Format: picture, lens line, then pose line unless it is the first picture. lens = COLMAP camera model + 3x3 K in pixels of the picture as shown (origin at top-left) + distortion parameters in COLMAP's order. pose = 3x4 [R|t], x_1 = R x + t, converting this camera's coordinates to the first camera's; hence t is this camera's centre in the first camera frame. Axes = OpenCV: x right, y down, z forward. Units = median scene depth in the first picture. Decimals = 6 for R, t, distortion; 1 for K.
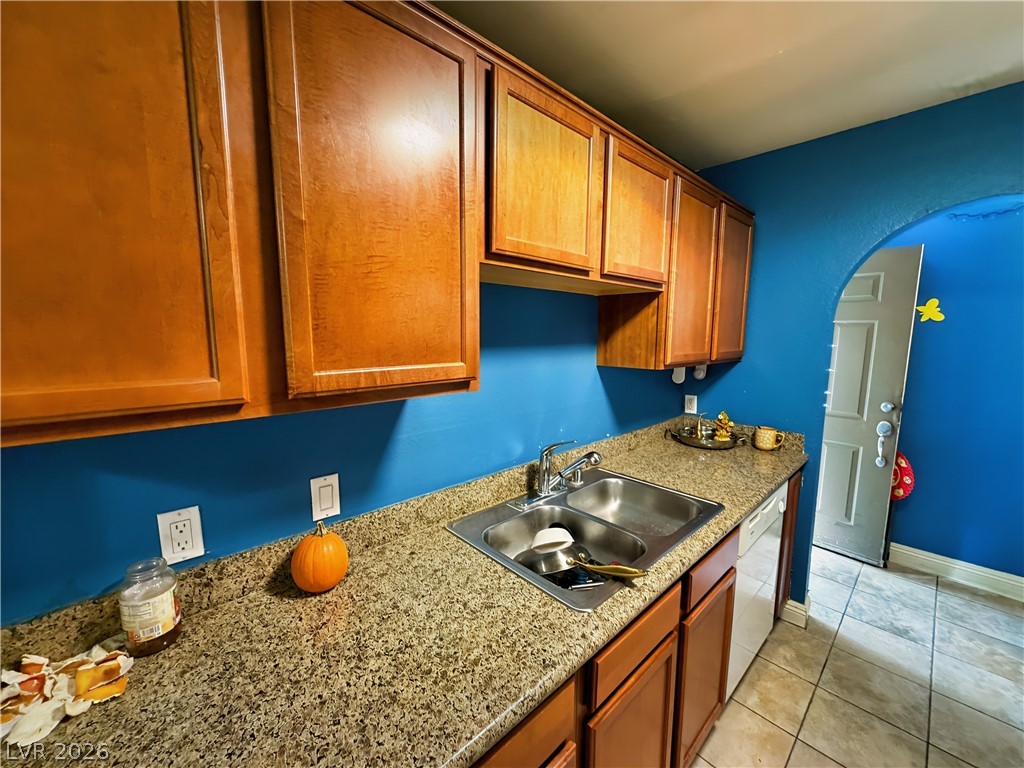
lens RADIAL K [[406.8, 0, 510.3], [0, 406.8, 383.7], [0, 0, 1]] dist [-0.000027, 0.000182]
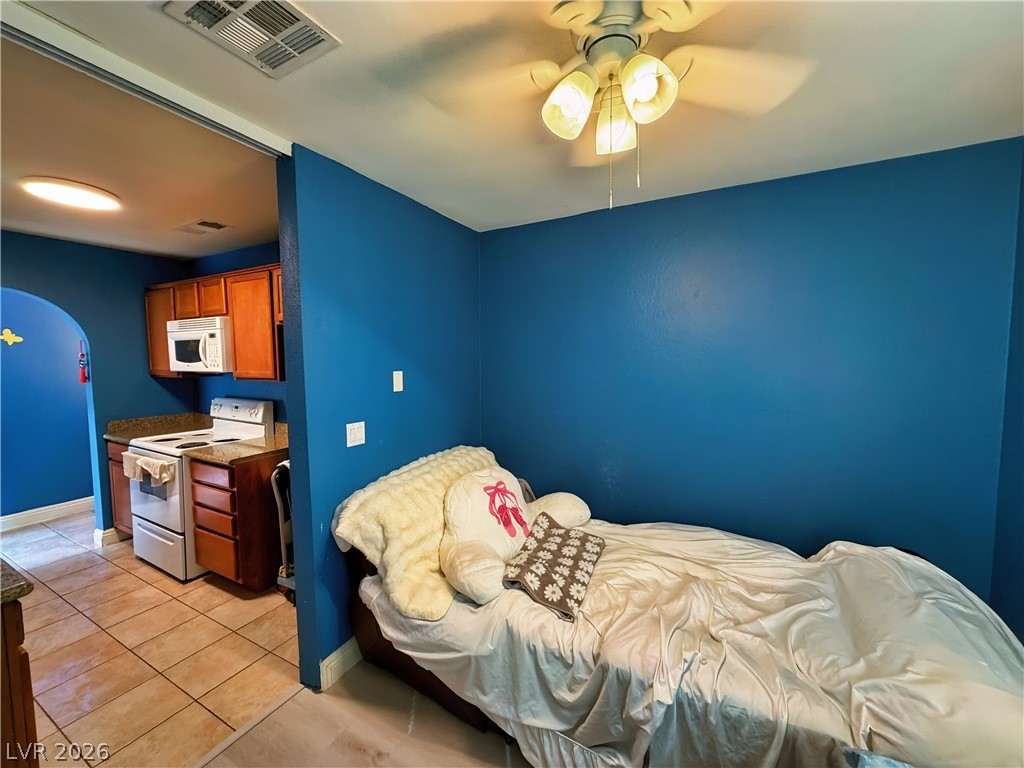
lens RADIAL K [[406.8, 0, 510.3], [0, 406.8, 383.7], [0, 0, 1]] dist [-0.000027, 0.000182]
pose [[-0.322816, -0.068799, 0.943958, -0.907107], [0.122313, 0.985959, 0.113689, 0.033019], [-0.938525, 0.152159, -0.309869, -0.373762]]
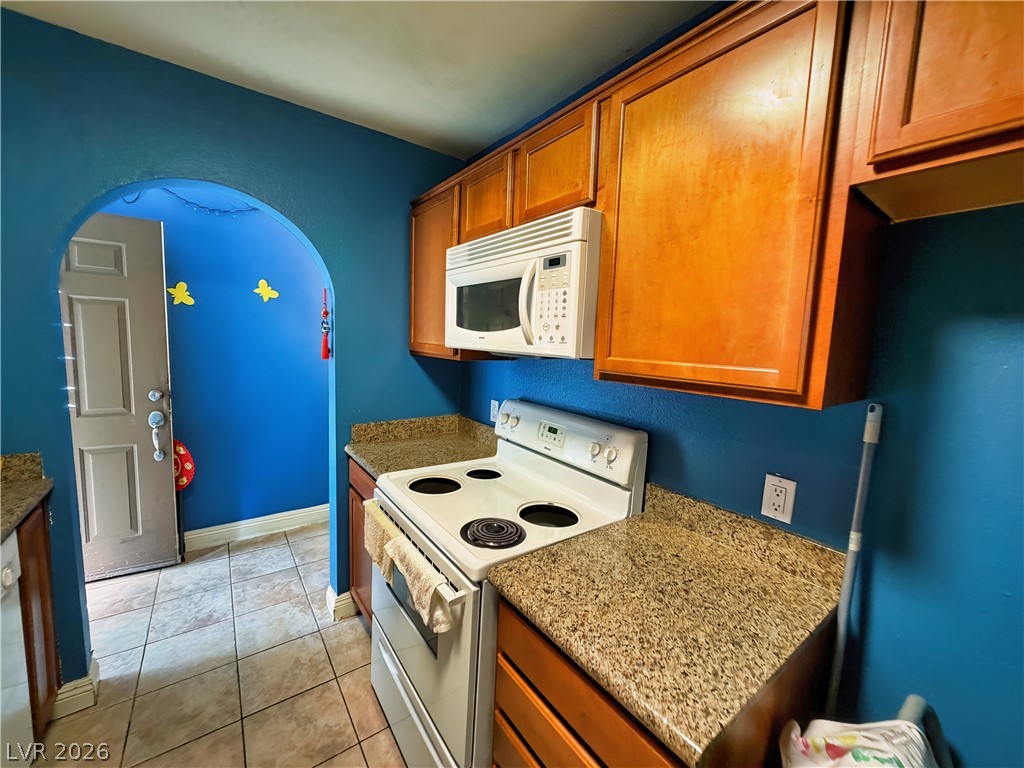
lens RADIAL K [[406.8, 0, 510.3], [0, 406.8, 383.7], [0, 0, 1]] dist [-0.000027, 0.000182]
pose [[0.118564, -0.111213, 0.986699, 0.138350], [0.084601, 0.991226, 0.101558, 0.006471], [-0.989336, 0.071435, 0.126933, 0.104679]]
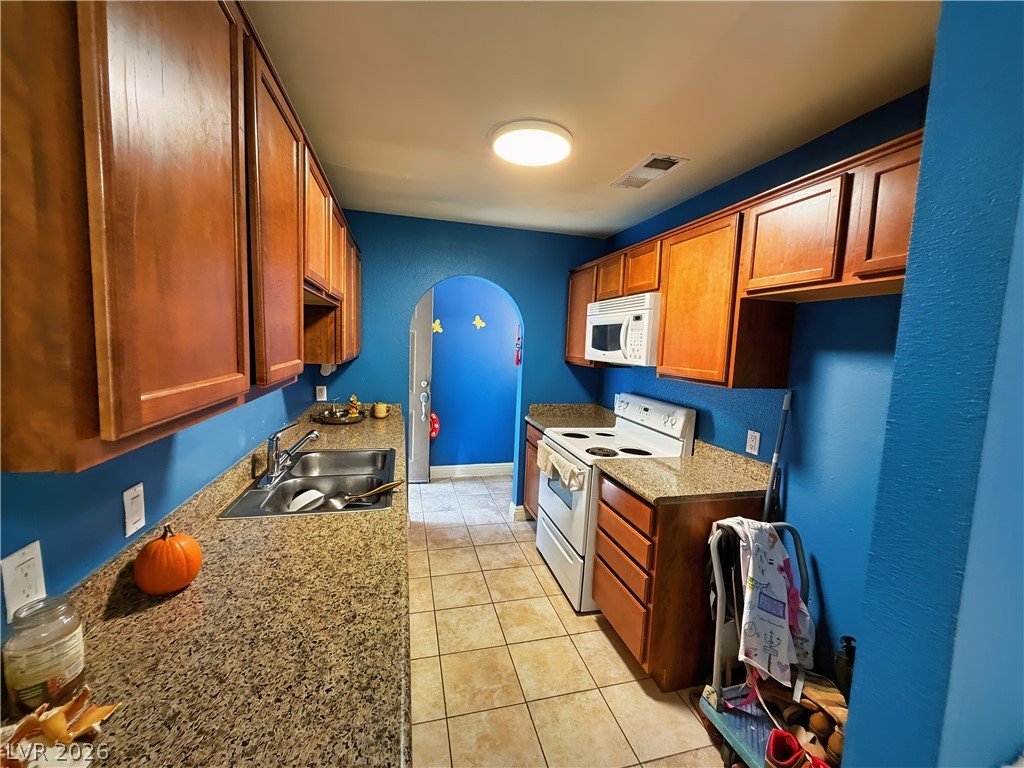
lens RADIAL K [[406.8, 0, 510.3], [0, 406.8, 383.7], [0, 0, 1]] dist [-0.000027, 0.000182]
pose [[0.473543, -0.075091, 0.877564, -0.400752], [0.071432, 0.996351, 0.046710, 0.005192], [-0.877869, 0.040567, 0.477179, -0.098326]]
